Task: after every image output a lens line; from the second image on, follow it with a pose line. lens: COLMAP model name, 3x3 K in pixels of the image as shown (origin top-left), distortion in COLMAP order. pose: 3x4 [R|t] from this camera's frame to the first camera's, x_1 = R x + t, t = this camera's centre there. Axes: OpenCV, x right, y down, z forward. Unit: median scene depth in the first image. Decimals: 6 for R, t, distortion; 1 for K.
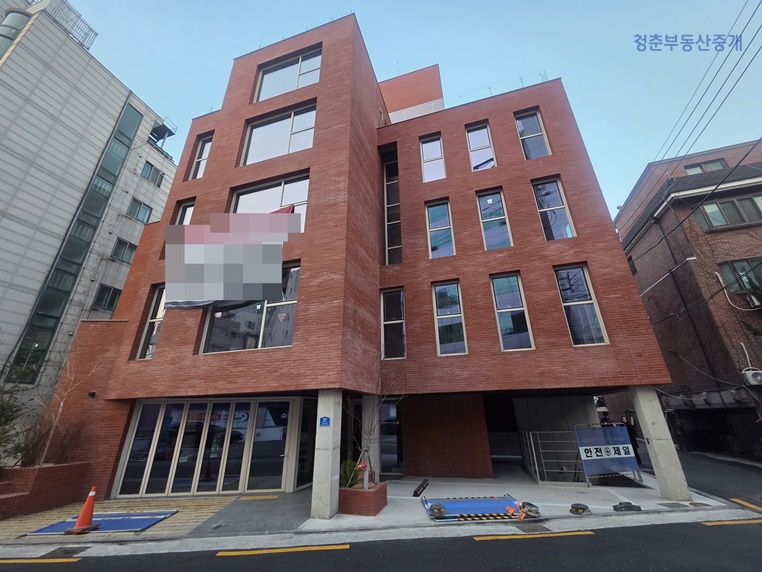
lens RADIAL K [[309.3, 0, 383.8], [0, 309.3, 281.6], [0, 0, 1]] dist [0.002037, -0.001021]
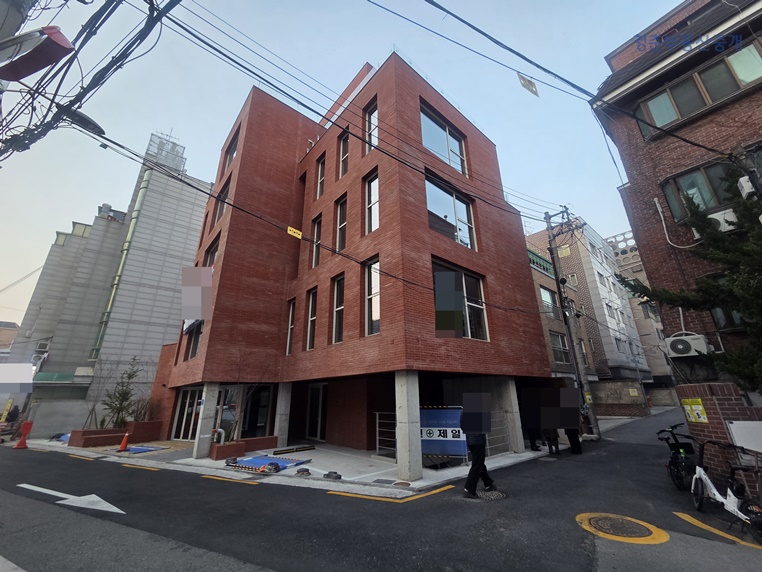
lens RADIAL K [[309.3, 0, 384.6], [0, 309.3, 281.8], [0, 0, 1]] dist [0.002037, -0.001021]
pose [[0.847766, -0.180062, -0.498869, 0.961204], [0.213373, 0.976920, 0.009992, 0.017686], [0.485556, -0.114916, 0.866620, 0.085258]]
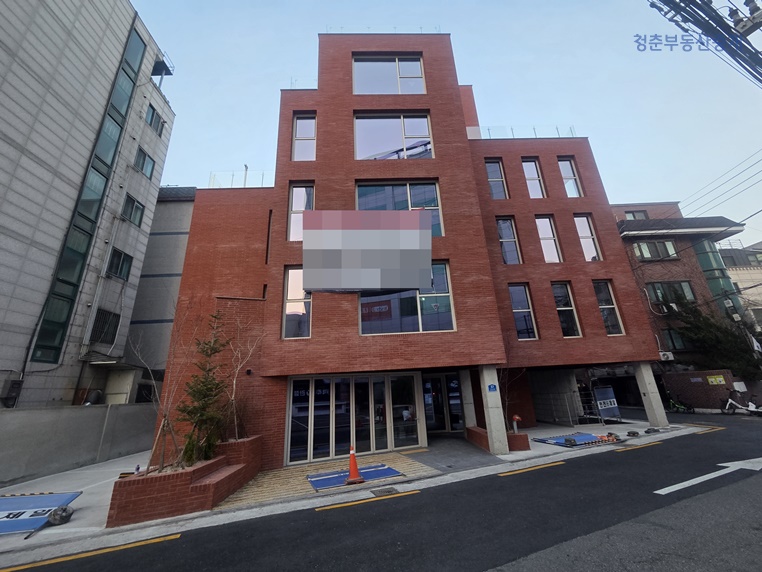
lens RADIAL K [[309.3, 0, 385.1], [0, 309.3, 282.2], [0, 0, 1]] dist [0.002037, -0.001021]
pose [[0.946617, 0.076304, 0.313200, -0.683248], [-0.095955, 0.994238, 0.047791, -0.013524], [-0.307749, -0.075293, 0.948484, -0.056851]]
